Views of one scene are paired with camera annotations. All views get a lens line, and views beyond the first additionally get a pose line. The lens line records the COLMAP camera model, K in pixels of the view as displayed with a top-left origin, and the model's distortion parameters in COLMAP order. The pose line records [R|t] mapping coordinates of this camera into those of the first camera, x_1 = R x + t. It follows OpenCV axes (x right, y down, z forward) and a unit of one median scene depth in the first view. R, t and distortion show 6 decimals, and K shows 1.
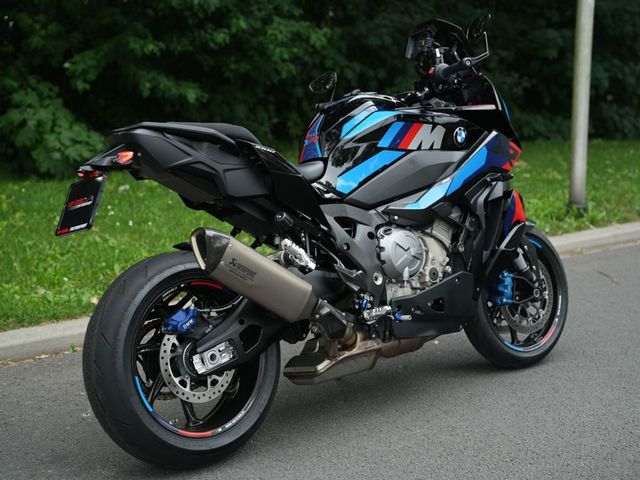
lens RADIAL K [[992.8, 0, 320.0], [0, 992.8, 240.0], [0, 0, 1]] dist [0.004590, 0.135291]
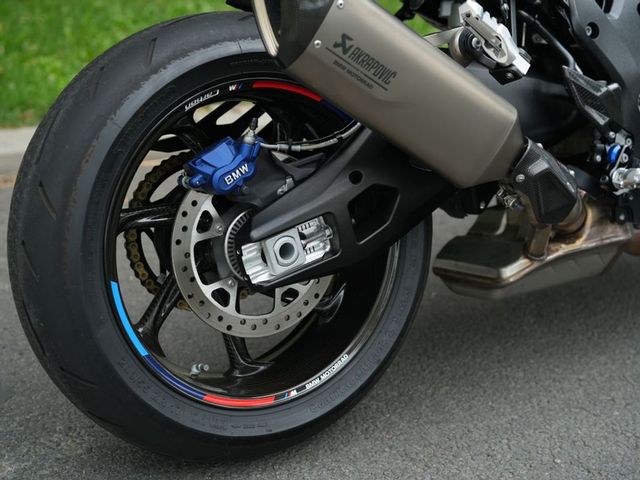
lens RADIAL K [[992.8, 0, 320.0], [0, 992.8, 240.0], [0, 0, 1]] dist [0.004590, 0.135291]
pose [[0.986202, 0.100584, -0.131487, -0.031525], [-0.071563, 0.975234, 0.209277, 0.015421], [0.149281, -0.196980, 0.968976, 0.542599]]
